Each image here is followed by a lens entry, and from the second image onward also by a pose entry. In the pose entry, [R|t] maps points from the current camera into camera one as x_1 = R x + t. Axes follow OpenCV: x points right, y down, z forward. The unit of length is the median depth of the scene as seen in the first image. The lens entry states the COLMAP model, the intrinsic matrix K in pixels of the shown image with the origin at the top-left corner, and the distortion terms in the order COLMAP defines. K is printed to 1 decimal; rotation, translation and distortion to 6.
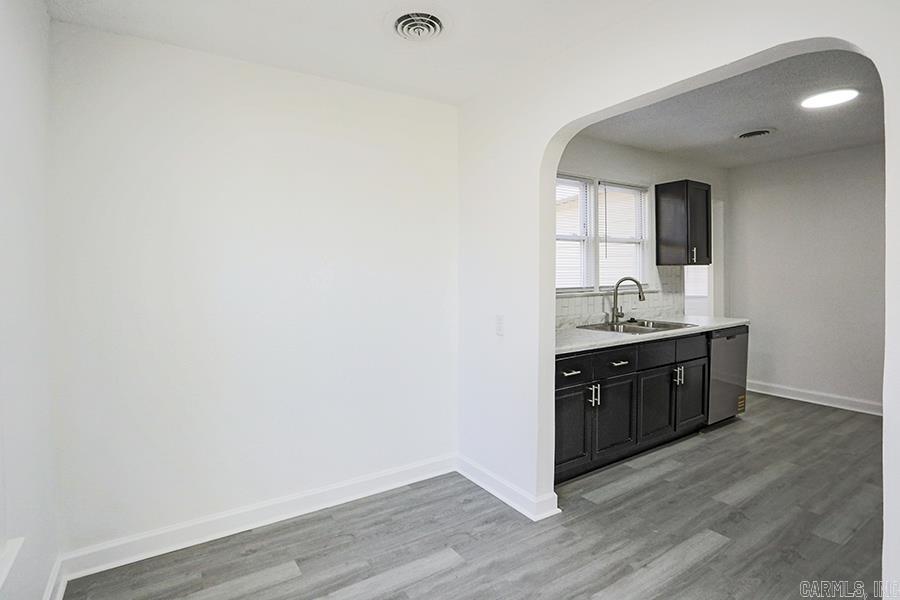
lens RADIAL K [[467.0, 0, 457.4], [0, 467.0, 287.0], [0, 0, 1]] dist [-0.046401, 0.014753]
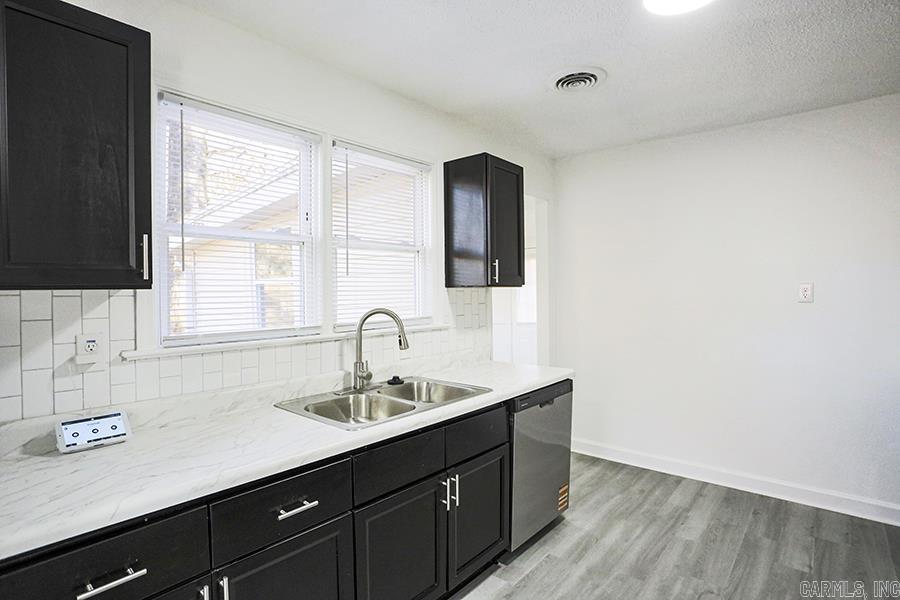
lens RADIAL K [[467.0, 0, 469.7], [0, 467.0, 303.0], [0, 0, 1]] dist [-0.046401, 0.014753]
pose [[0.953265, -0.001745, 0.302130, 0.290059], [0.002038, 0.999998, -0.000654, -0.026929], [-0.302128, 0.001239, 0.953266, 0.405791]]
